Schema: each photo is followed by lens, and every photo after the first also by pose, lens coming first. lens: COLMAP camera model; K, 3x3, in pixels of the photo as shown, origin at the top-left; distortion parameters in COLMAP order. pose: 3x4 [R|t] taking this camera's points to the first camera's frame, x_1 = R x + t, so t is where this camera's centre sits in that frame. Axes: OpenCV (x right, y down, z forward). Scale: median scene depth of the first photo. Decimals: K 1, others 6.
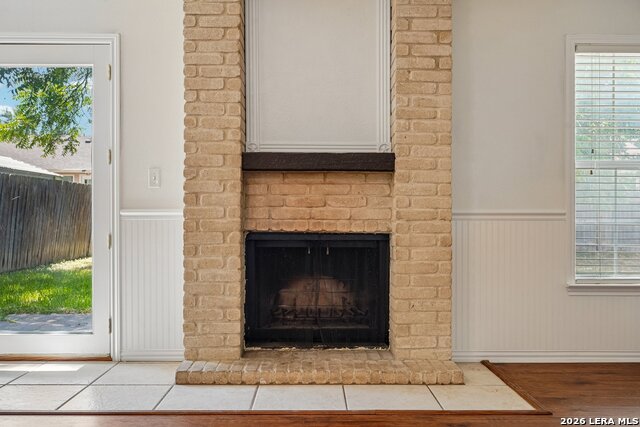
lens RADIAL K [[588.8, 0, 313.5], [0, 588.8, 216.5], [0, 0, 1]] dist [0.000341, 0.000000]
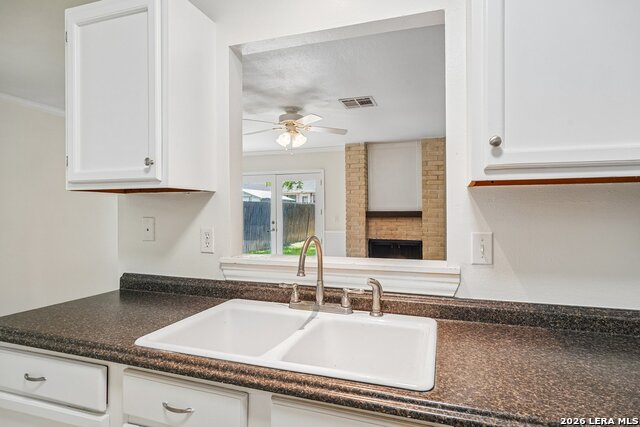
lens RADIAL K [[368.8, 0, 318.4], [0, 368.8, 212.7], [0, 0, 1]] dist [0.005290, 0.001816]
pose [[0.946527, -0.007655, -0.322533, 0.233792], [0.006254, 0.999966, -0.005380, -0.094325], [0.322564, 0.003075, 0.946543, -0.747462]]
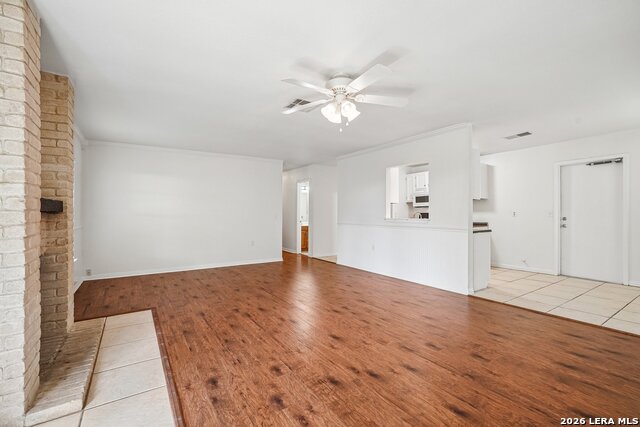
lens RADIAL K [[282.1, 0, 317.2], [0, 282.1, 214.1], [0, 0, 1]] dist [-0.012505, 0.004969]
pose [[-0.547765, -0.006689, 0.836606, -0.839047], [0.005487, 0.999918, 0.011588, -0.079294], [-0.836614, 0.010938, -0.547683, 0.844939]]
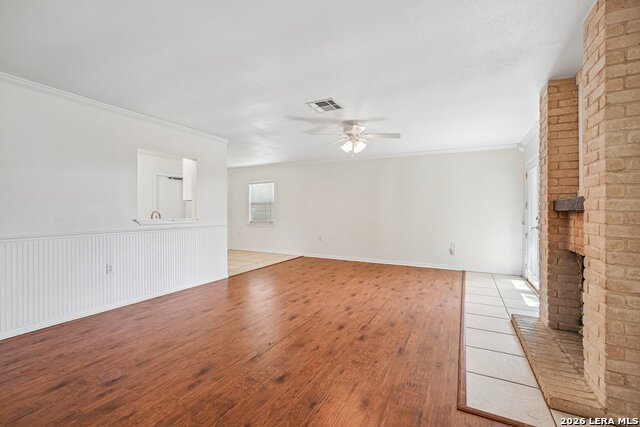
lens RADIAL K [[282.1, 0, 319.2], [0, 282.1, 212.0], [0, 0, 1]] dist [-0.012505, 0.004969]
pose [[-0.462722, -0.006727, -0.886478, 0.854295], [-0.009514, 0.999951, -0.002622, -0.069080], [0.886453, 0.007221, -0.462763, 0.792407]]
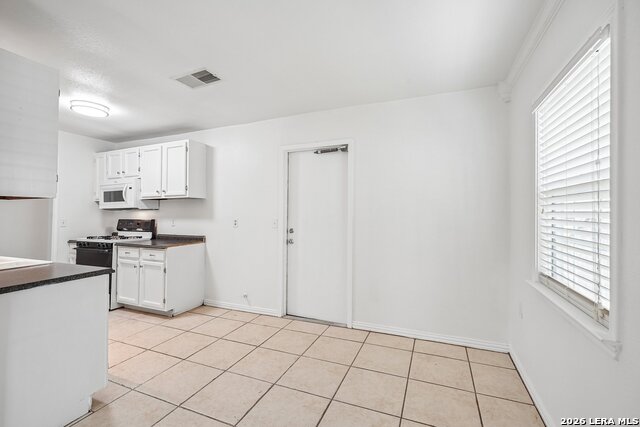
lens RADIAL K [[282.1, 0, 318.9], [0, 282.1, 209.6], [0, 0, 1]] dist [-0.012505, 0.004969]
pose [[-0.921680, -0.003438, 0.387937, -0.796899], [-0.002170, 0.999991, 0.003708, -0.109777], [-0.387946, 0.002575, -0.921679, -0.164298]]
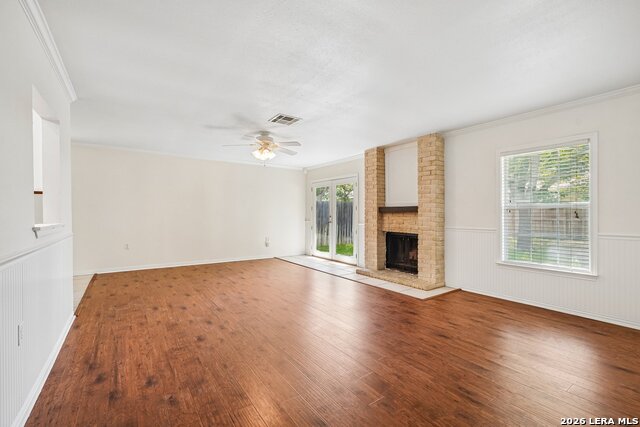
lens RADIAL K [[282.1, 0, 316.3], [0, 282.1, 213.5], [0, 0, 1]] dist [-0.012505, 0.004969]
pose [[0.562739, -0.004136, -0.826624, 0.973870], [-0.002825, 0.999972, -0.006926, -0.061393], [0.826630, 0.006233, 0.562712, -0.160244]]
